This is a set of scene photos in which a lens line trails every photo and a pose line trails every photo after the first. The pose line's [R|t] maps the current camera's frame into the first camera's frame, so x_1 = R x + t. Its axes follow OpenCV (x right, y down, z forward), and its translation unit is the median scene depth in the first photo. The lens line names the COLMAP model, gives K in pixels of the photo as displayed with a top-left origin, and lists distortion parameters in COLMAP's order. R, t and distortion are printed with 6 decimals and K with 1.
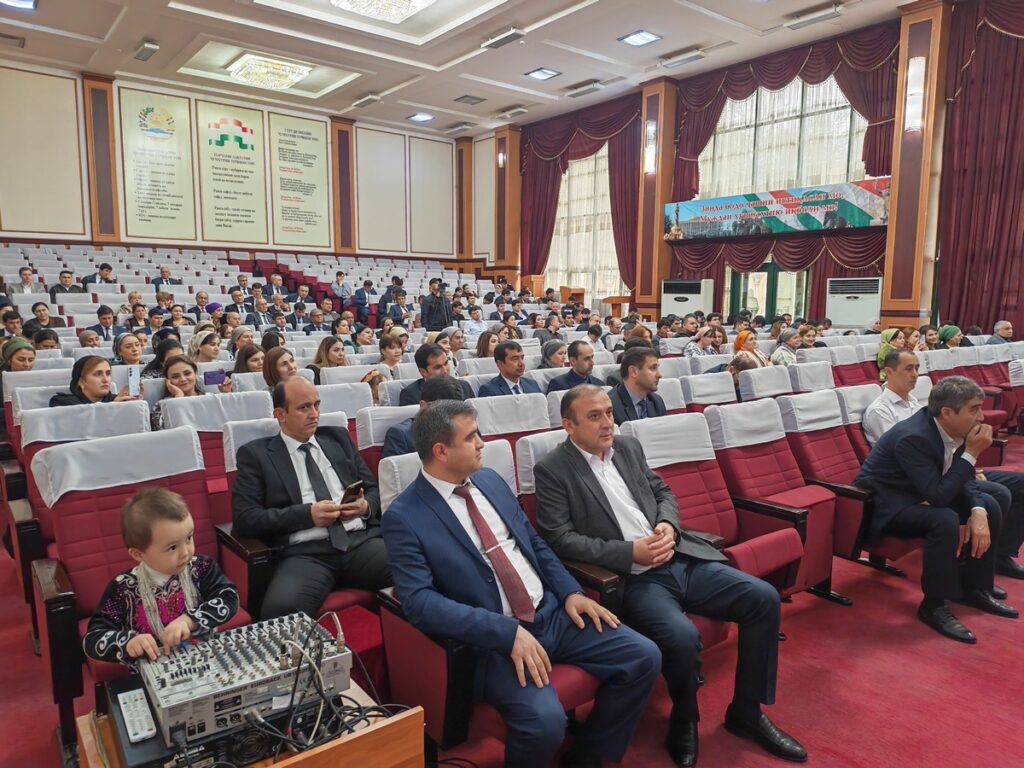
lens RADIAL K [[728.8, 0, 501.0], [0, 728.8, 366.0], [0, 0, 1]] dist [0.033257, -0.038177]
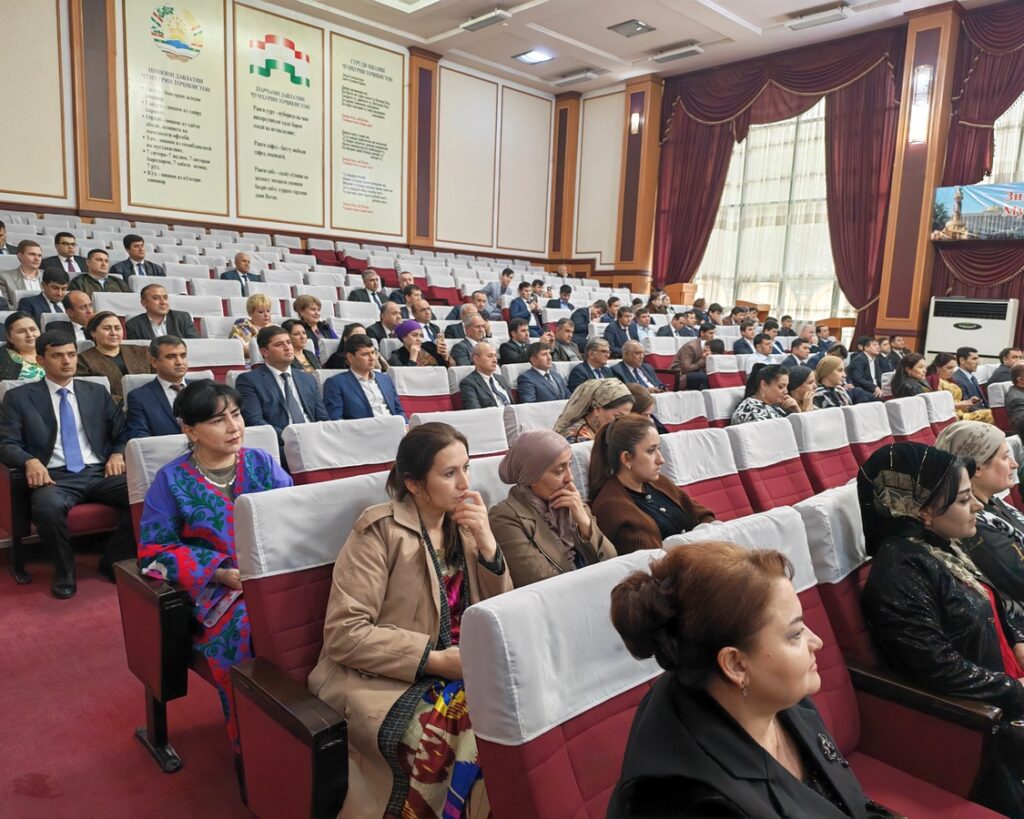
lens RADIAL K [[770.4, 0, 503.8], [0, 770.4, 407.4], [0, 0, 1]] dist [0.066630, -0.084343]
pose [[0.995654, 0.018149, 0.091340, -0.223133], [-0.021986, 0.998910, 0.041178, -0.029740], [-0.090493, -0.043008, 0.994968, 0.251966]]
